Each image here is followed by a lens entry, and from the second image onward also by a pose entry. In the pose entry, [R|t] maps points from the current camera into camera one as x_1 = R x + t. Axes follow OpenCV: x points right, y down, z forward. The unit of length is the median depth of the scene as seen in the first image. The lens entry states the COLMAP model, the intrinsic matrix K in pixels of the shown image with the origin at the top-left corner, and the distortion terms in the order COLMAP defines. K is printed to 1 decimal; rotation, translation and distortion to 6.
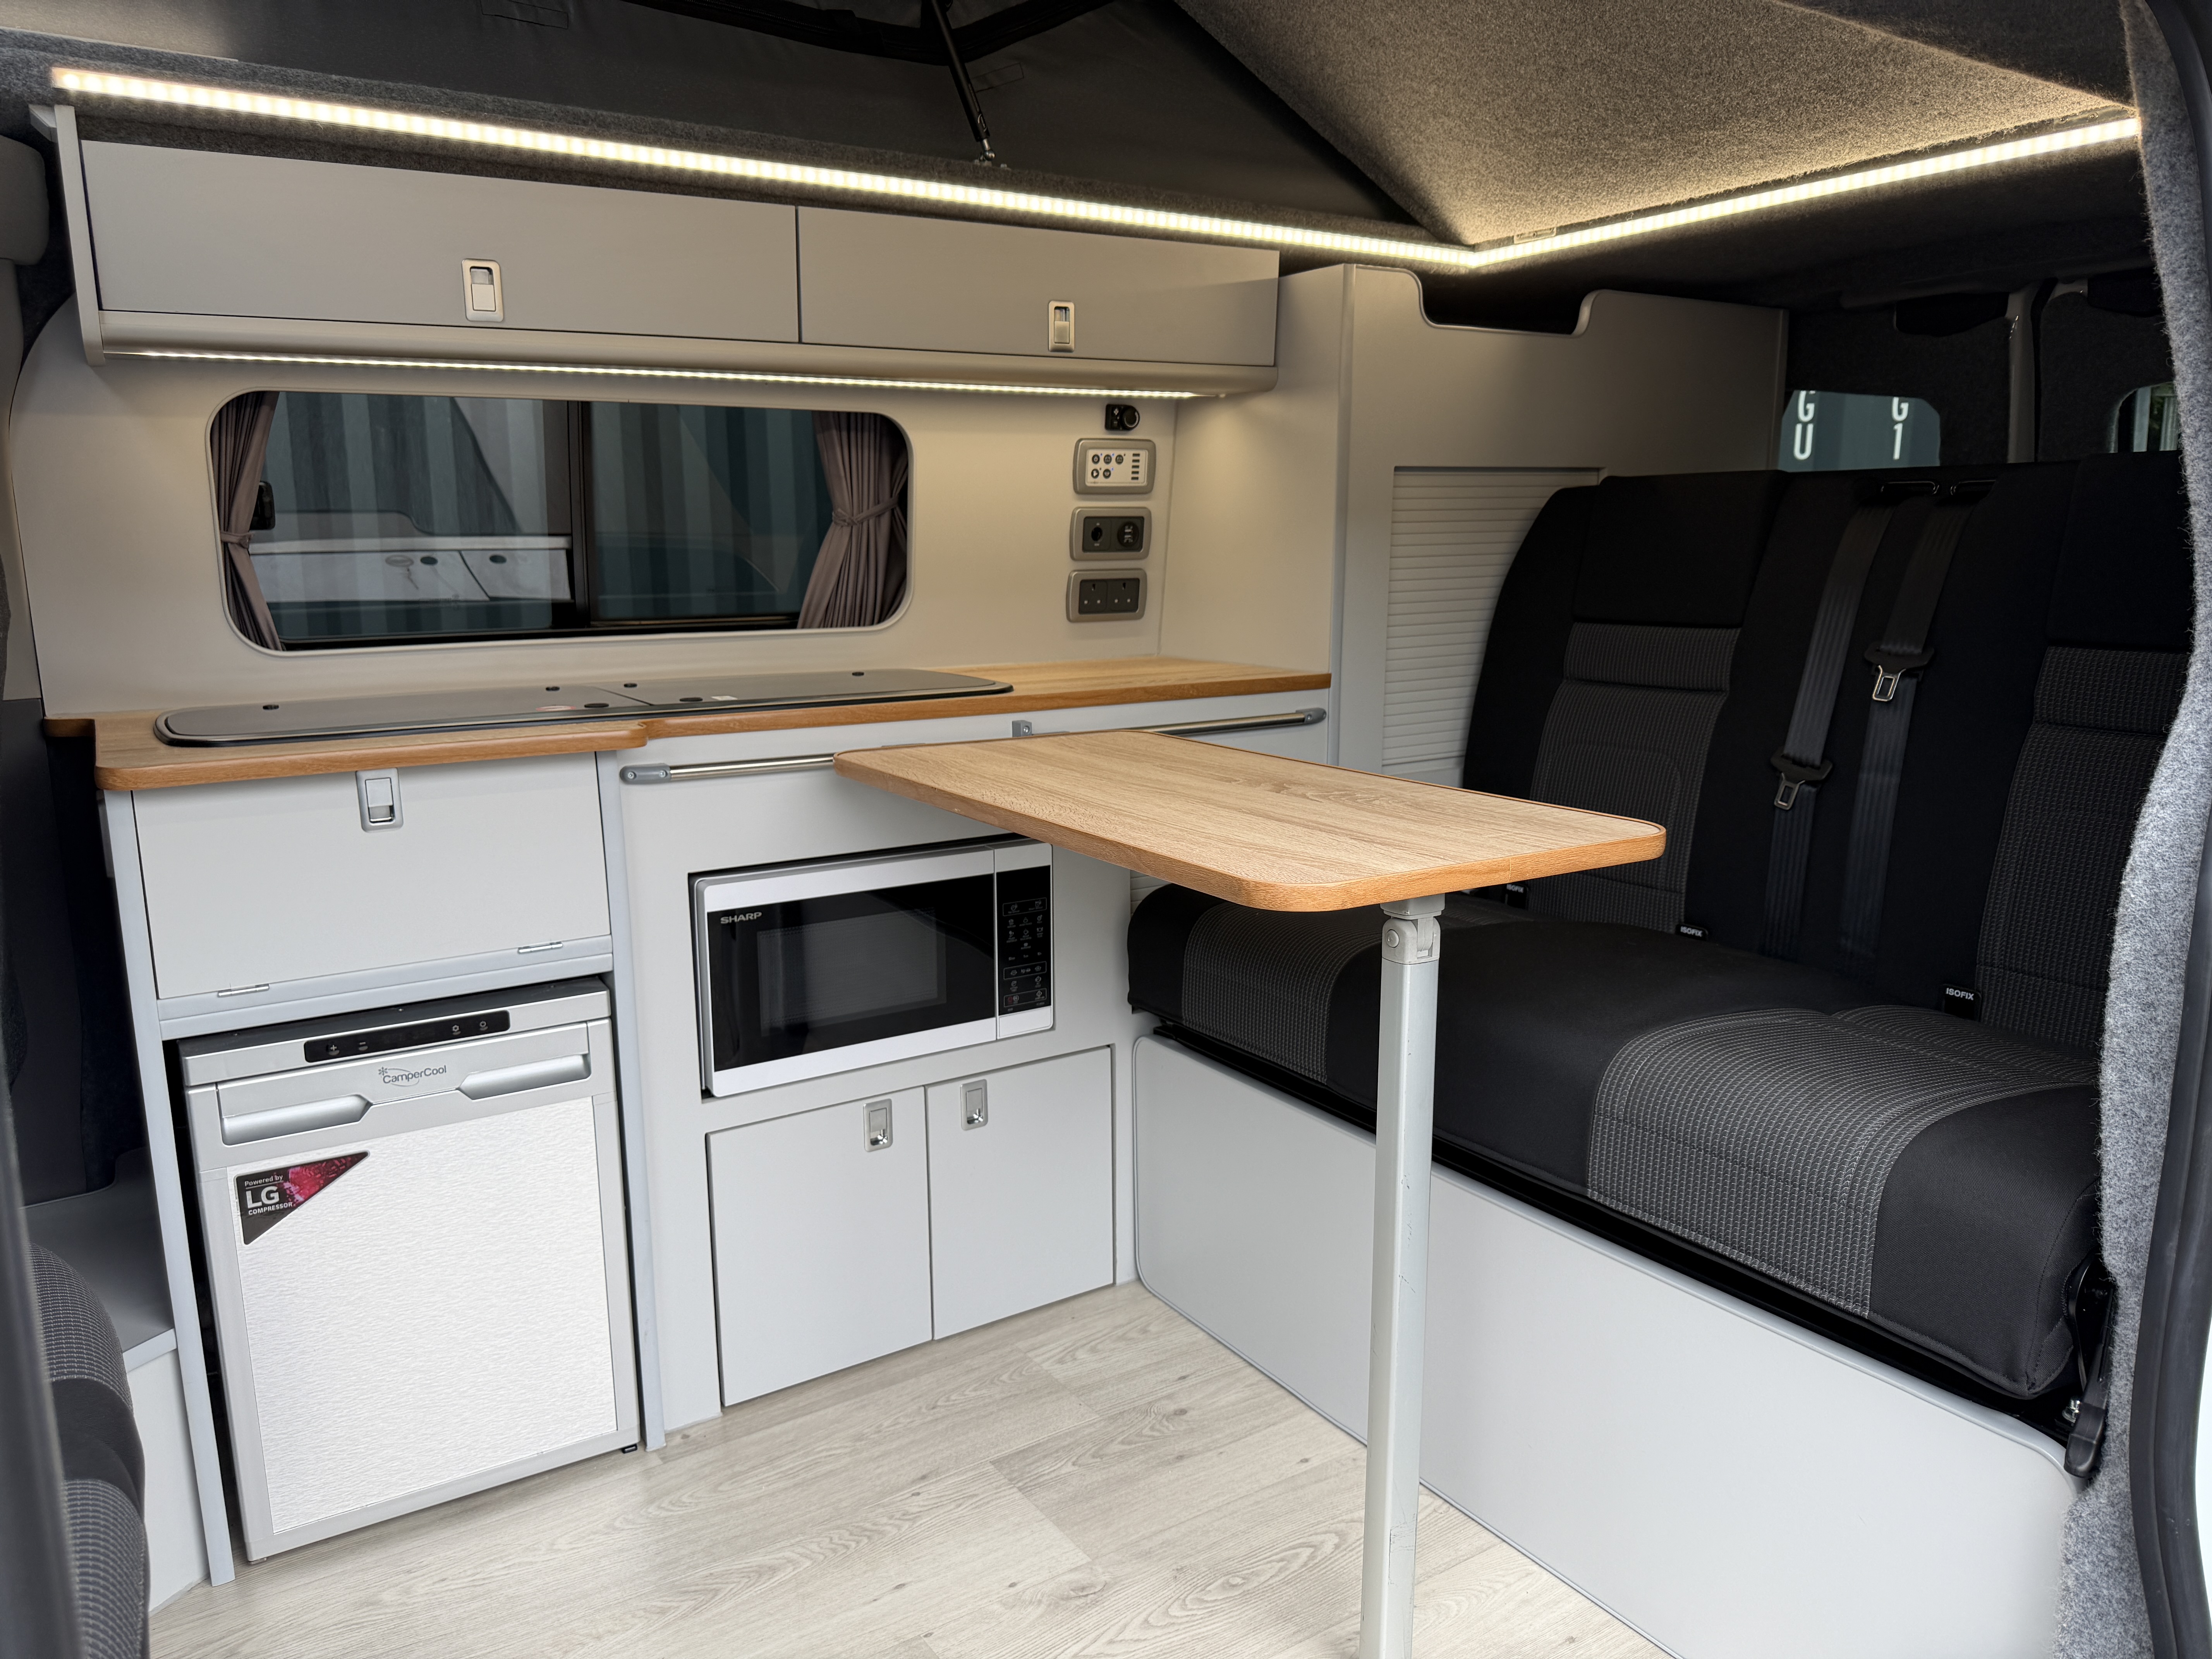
lens RADIAL K [[1567.9, 0, 1099.6], [0, 1567.9, 833.7], [0, 0, 1]] dist [0.059022, -0.074596]
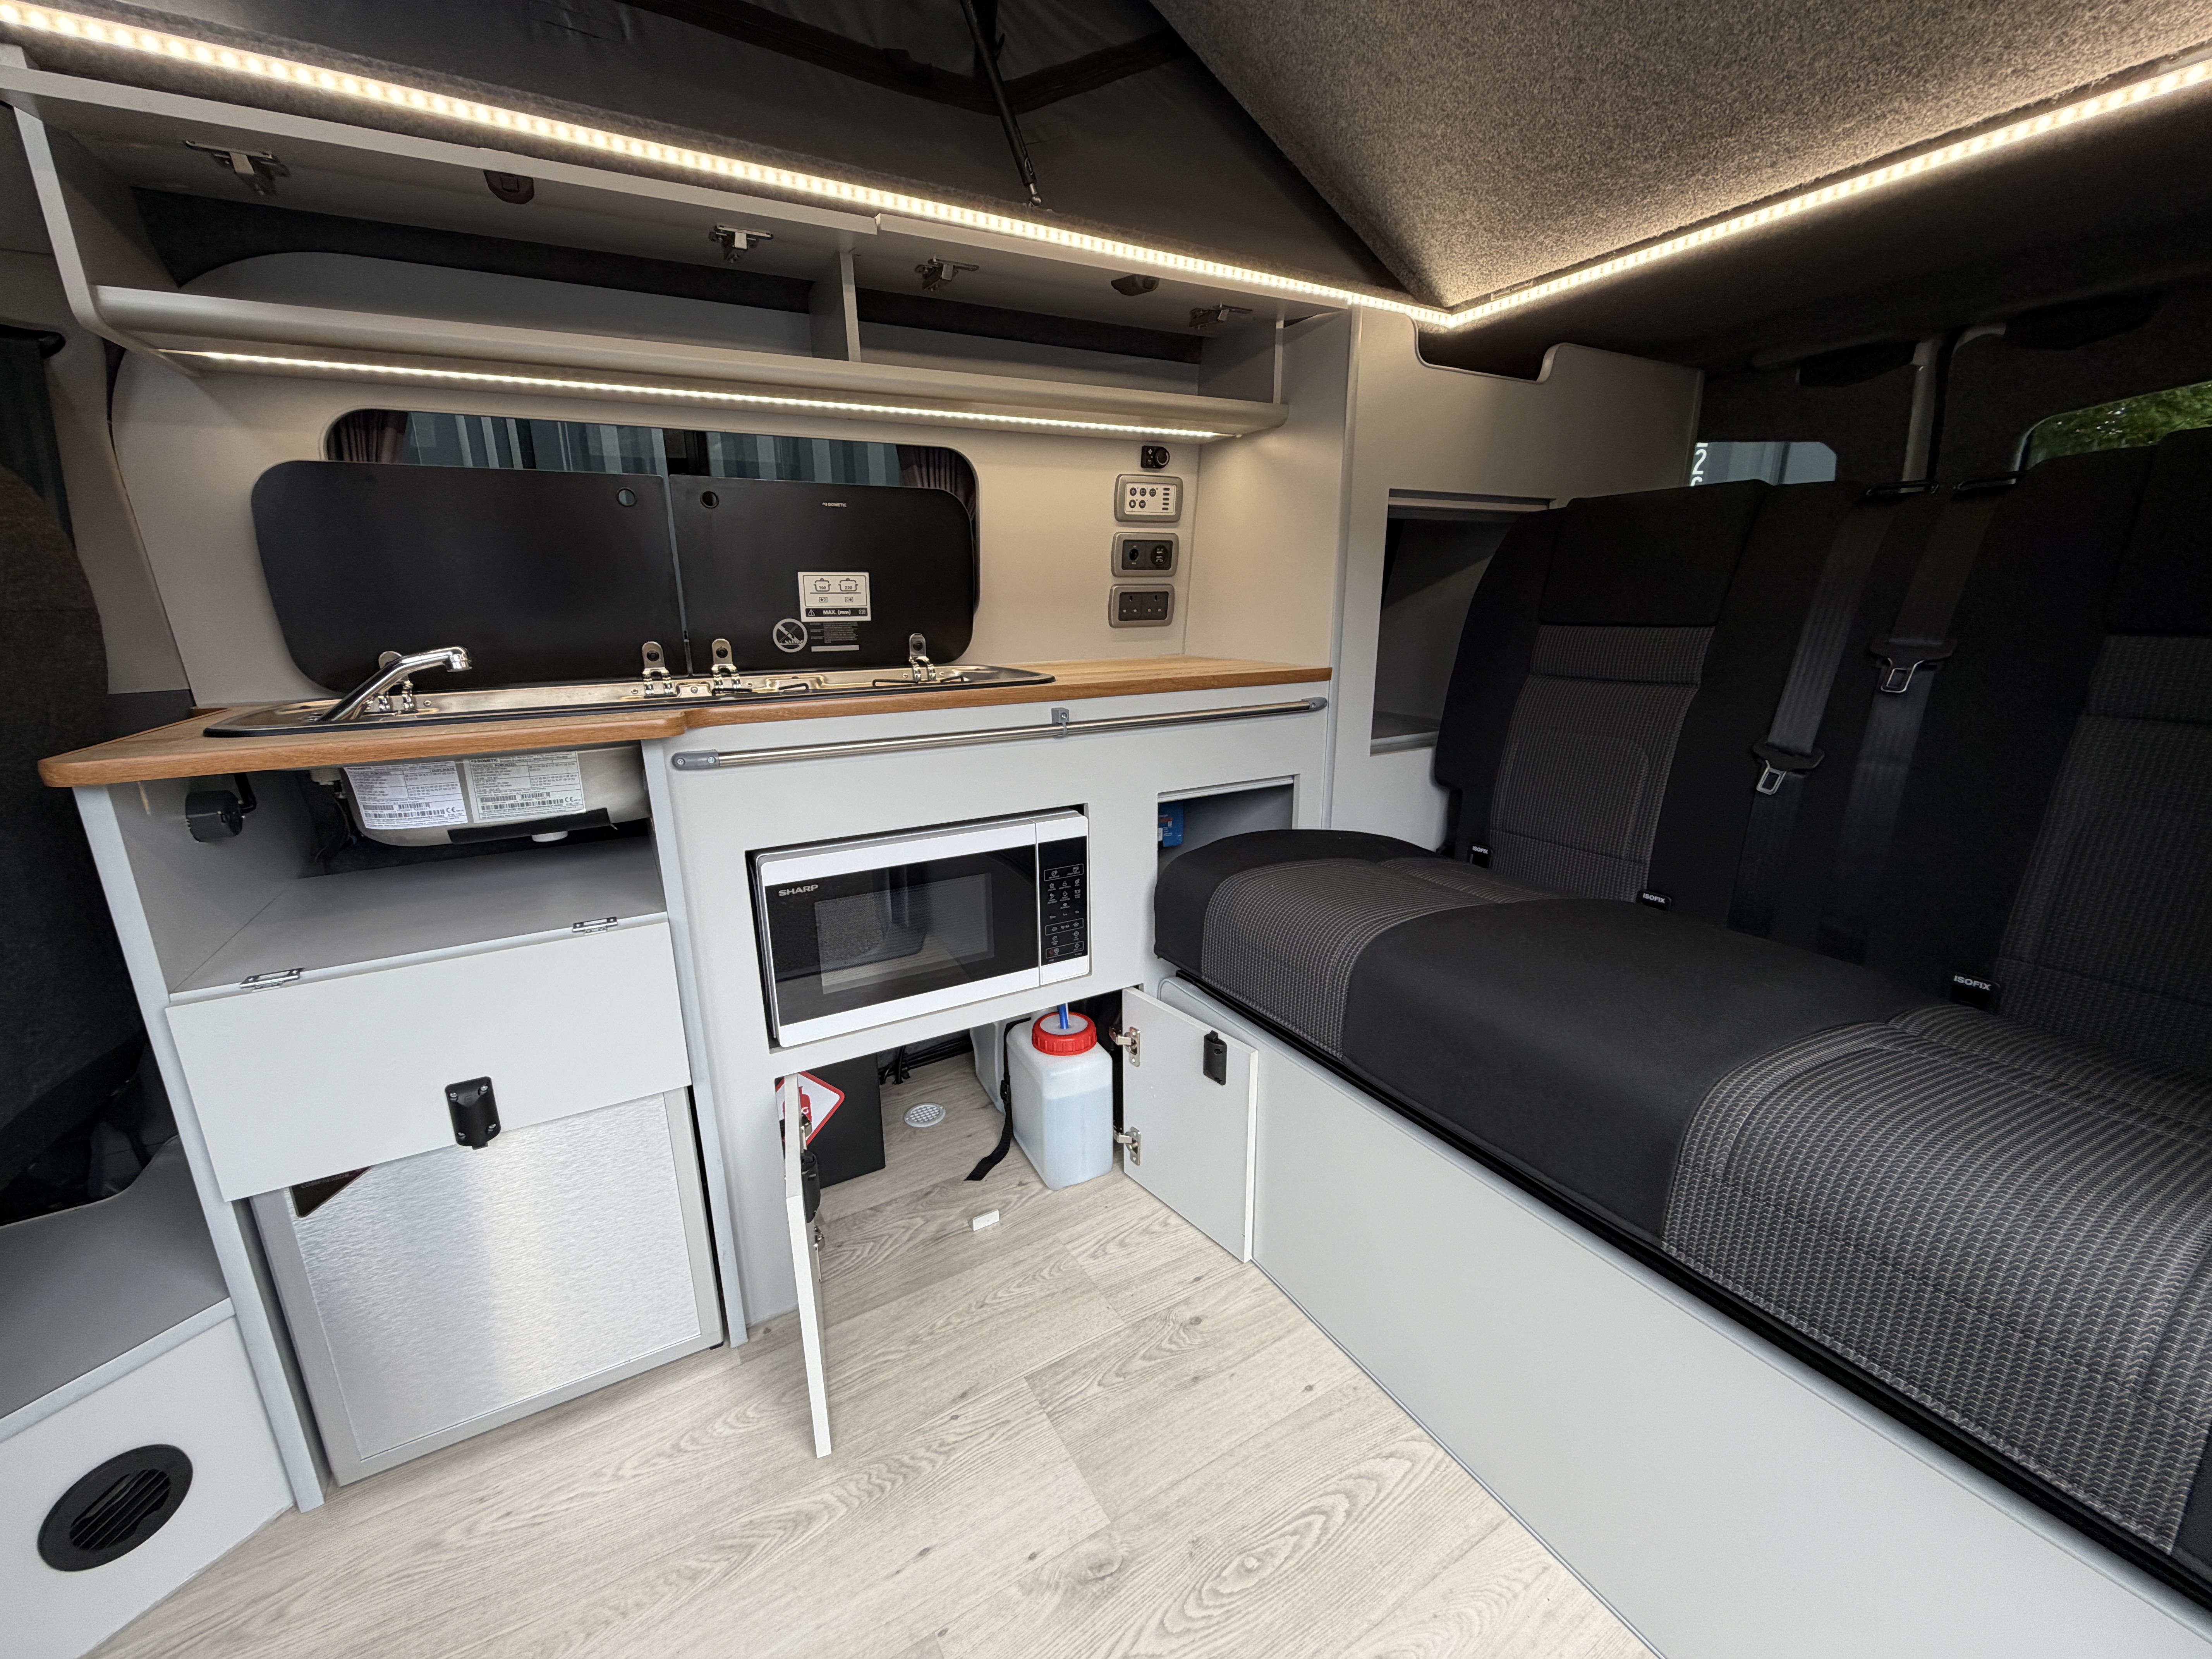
lens RADIAL K [[882.2, 0, 1100.7], [0, 882.2, 823.0], [0, 0, 1]] dist [-0.000628, 0.000538]
pose [[0.998666, 0.008615, -0.050921, 0.011433], [-0.005477, 0.998096, 0.061436, -0.029507], [0.051353, -0.061075, 0.996811, 0.367921]]
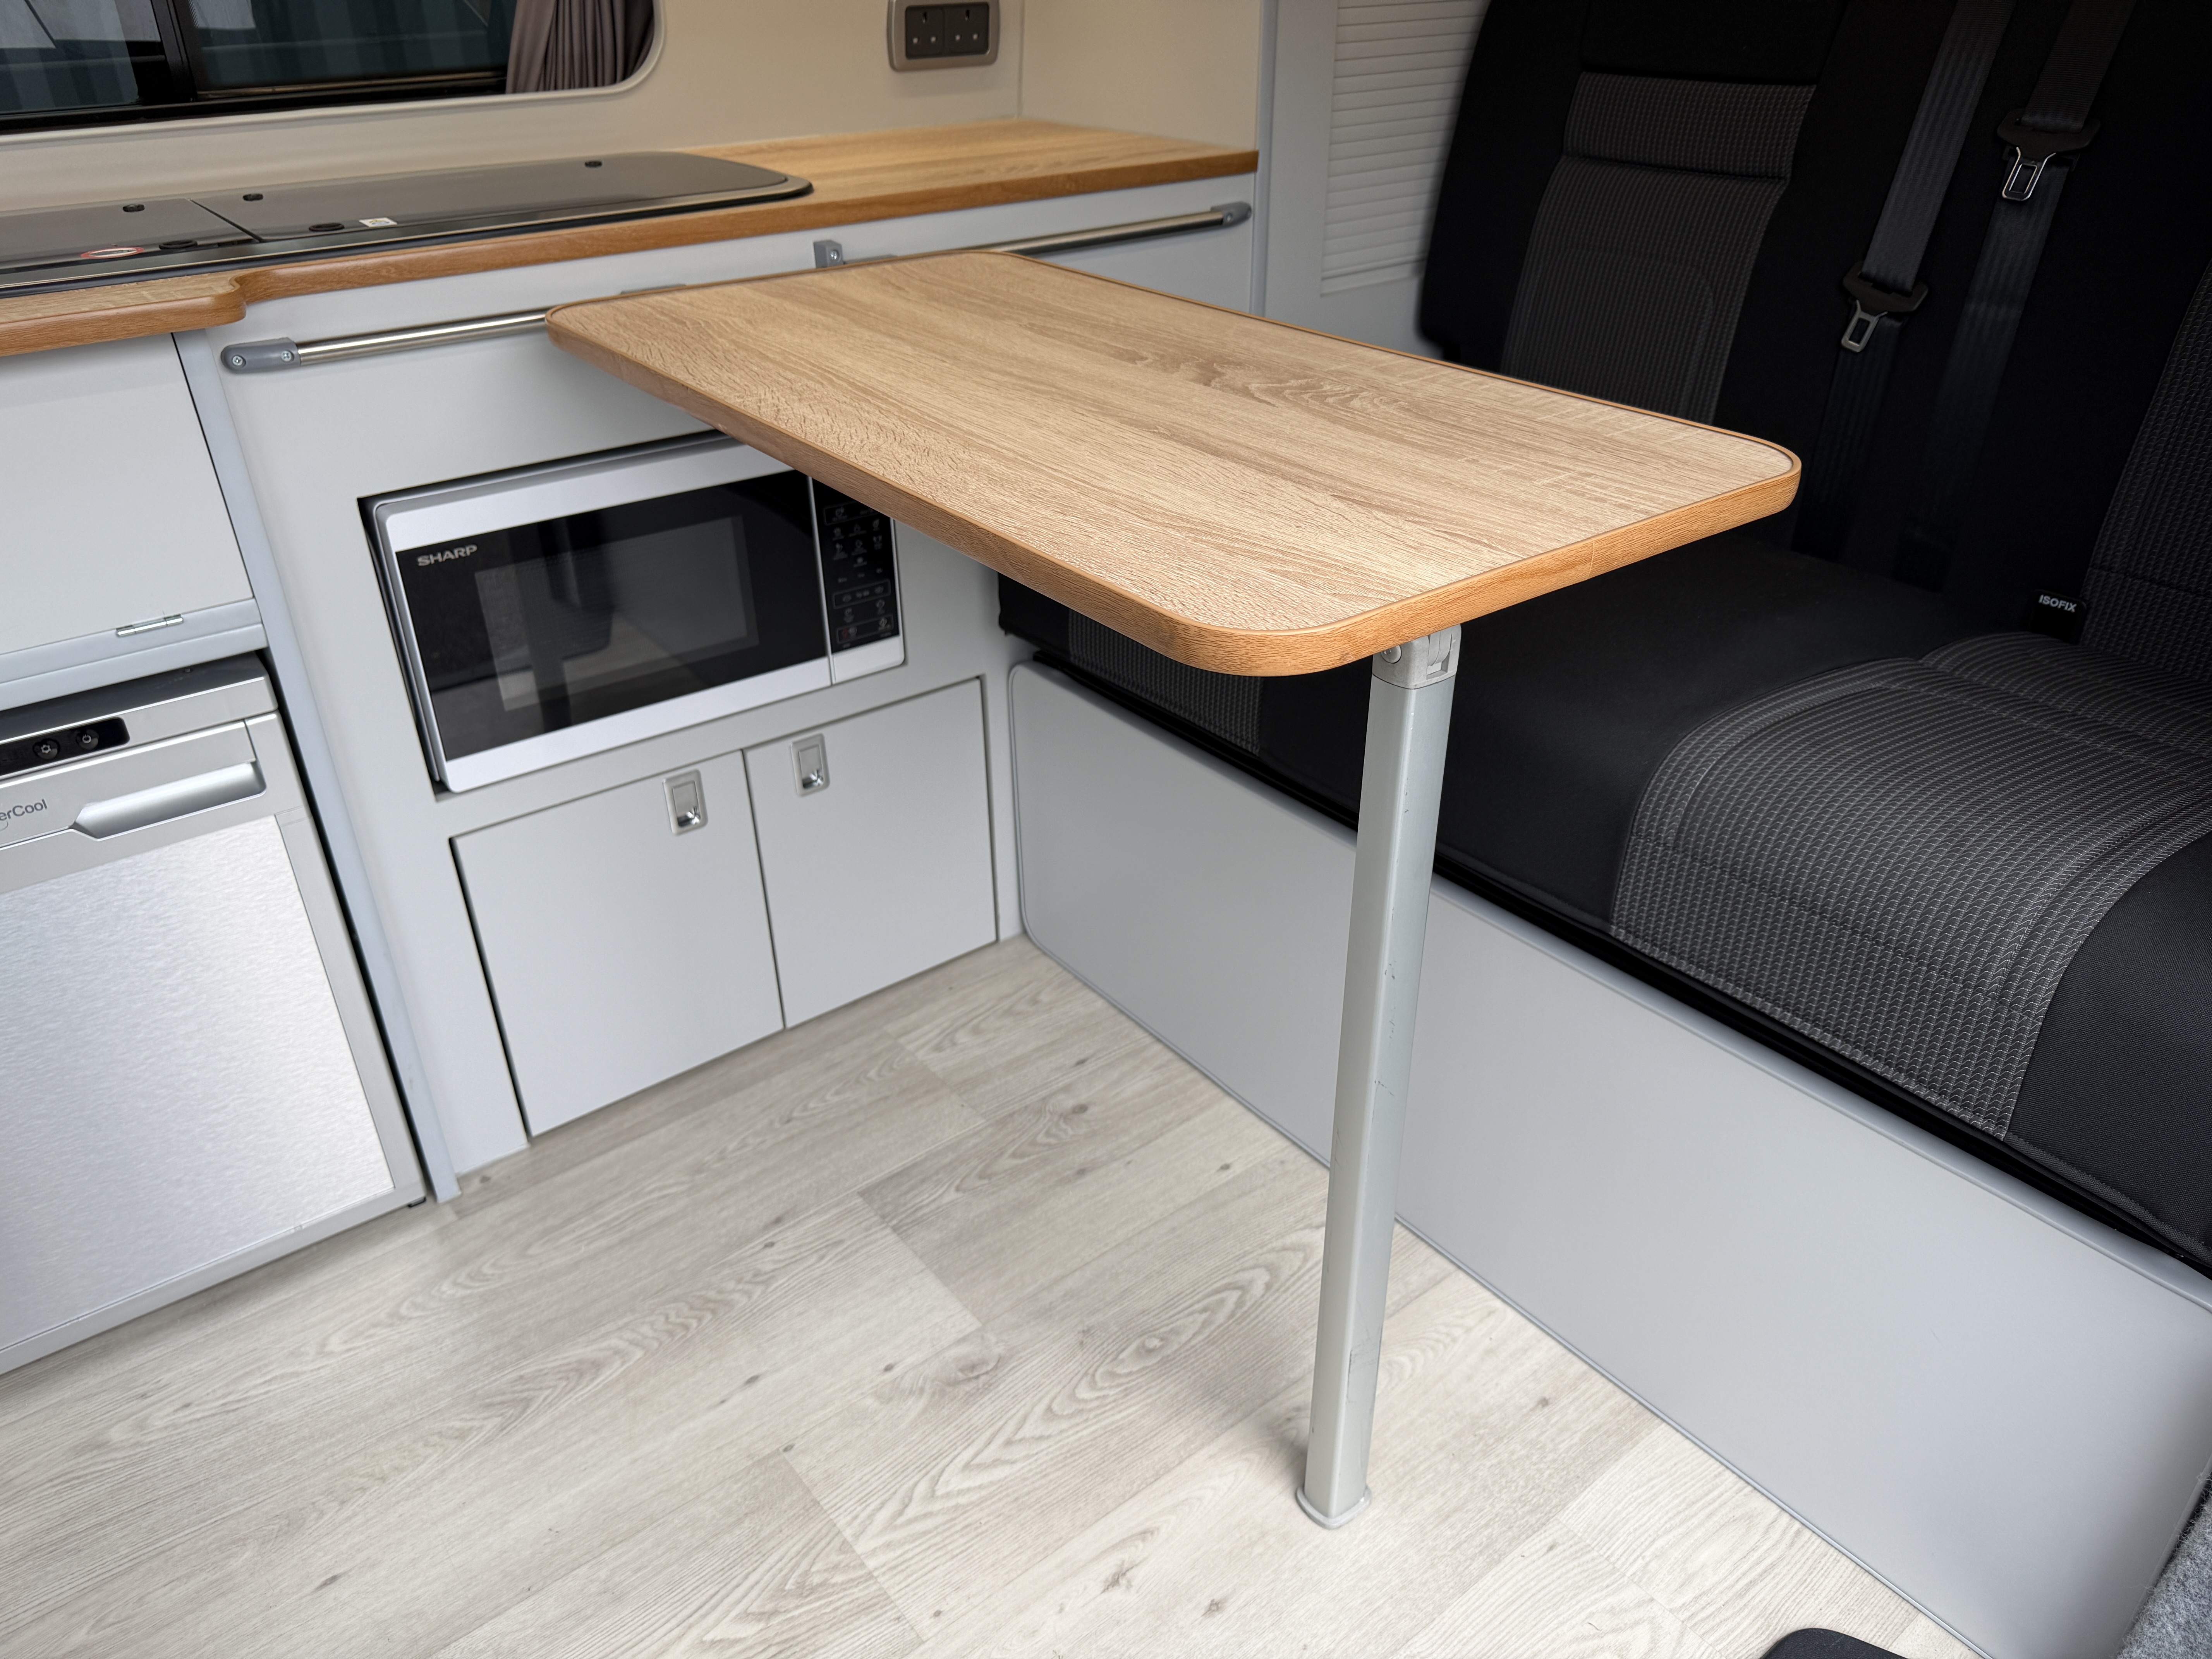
lens RADIAL K [[1567.9, 0, 1104.3], [0, 1567.9, 844.5], [0, 0, 1]] dist [0.059022, -0.074596]
pose [[0.996239, -0.047504, 0.072468, 0.009108], [0.020655, 0.942411, 0.333817, -0.051991], [-0.084152, -0.331065, 0.939848, 0.235214]]
